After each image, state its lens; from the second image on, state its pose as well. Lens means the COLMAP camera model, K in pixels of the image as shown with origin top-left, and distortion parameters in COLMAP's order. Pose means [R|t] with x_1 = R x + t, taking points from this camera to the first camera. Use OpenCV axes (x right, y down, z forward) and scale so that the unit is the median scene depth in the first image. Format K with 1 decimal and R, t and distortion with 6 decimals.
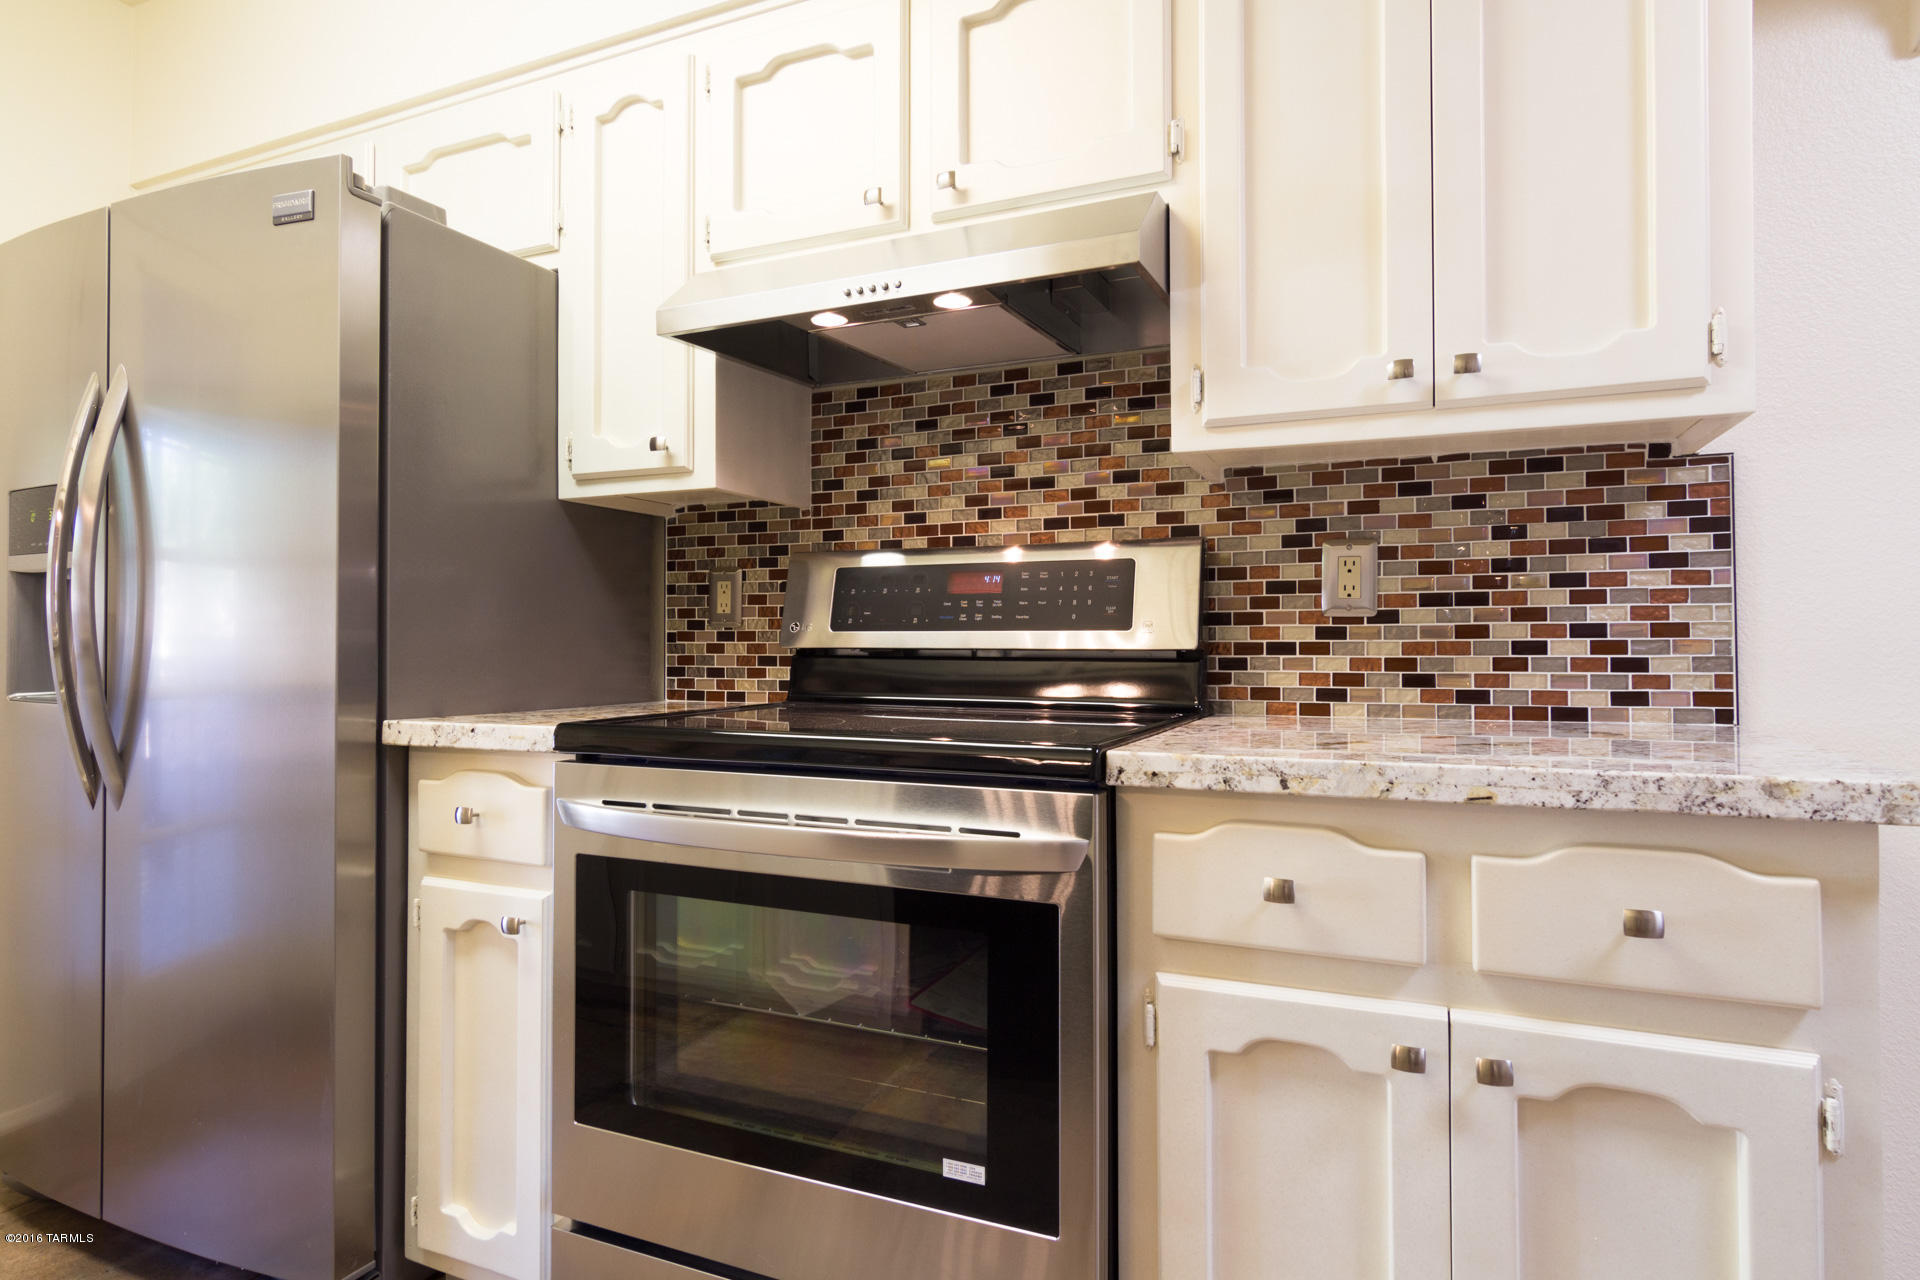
lens RADIAL K [[996.4, 0, 965.3], [0, 996.4, 629.8], [0, 0, 1]] dist [-0.006454, 0.004433]
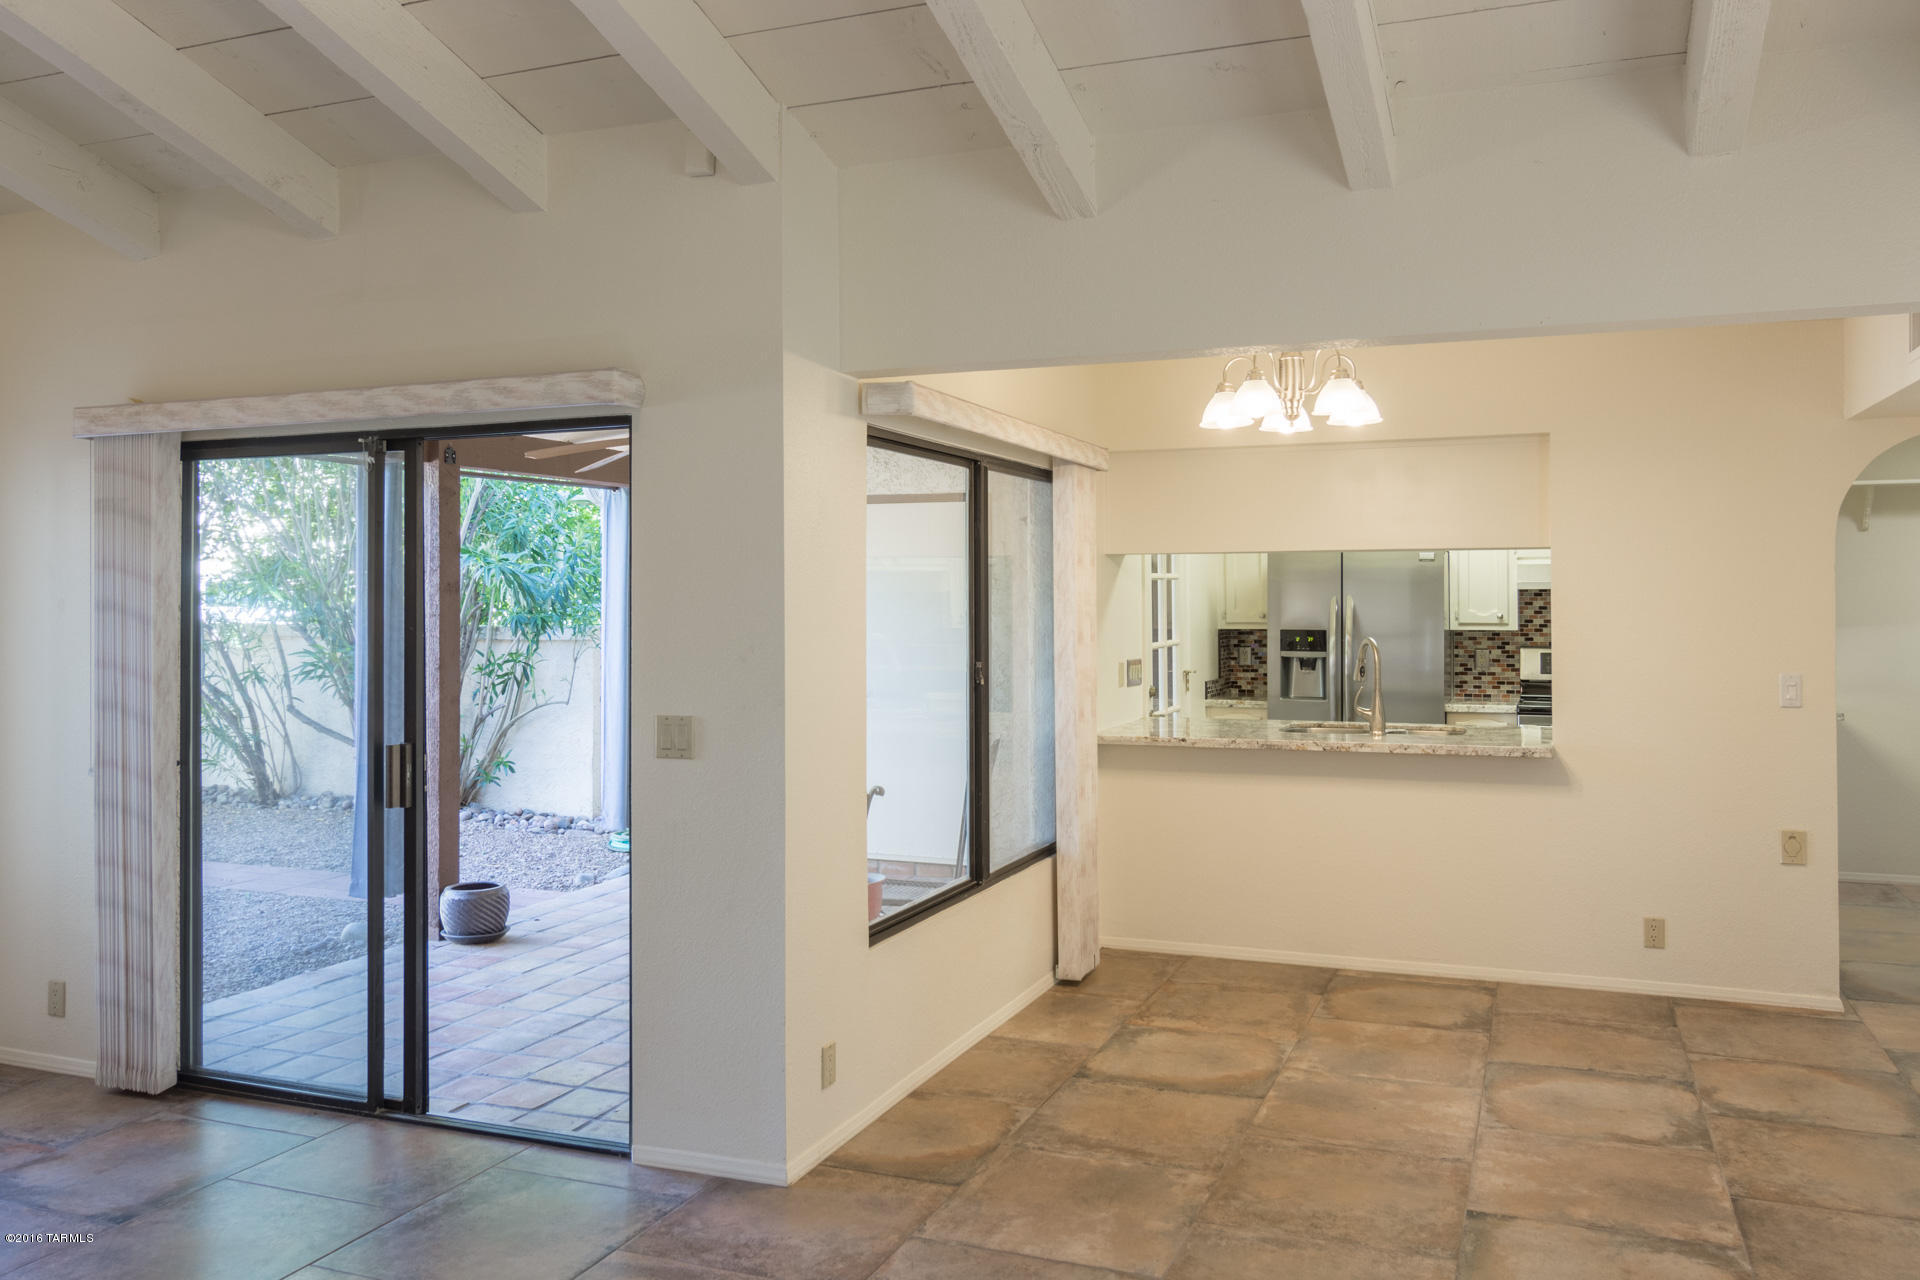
lens RADIAL K [[1476.2, 0, 952.9], [0, 1476.2, 599.0], [0, 0, 1]] dist [-0.007260, 0.012724]
pose [[0.998476, -0.005064, 0.054956, -2.522571], [0.004294, 0.999891, 0.014121, -0.346255], [-0.055021, -0.013864, 0.998389, -3.930061]]
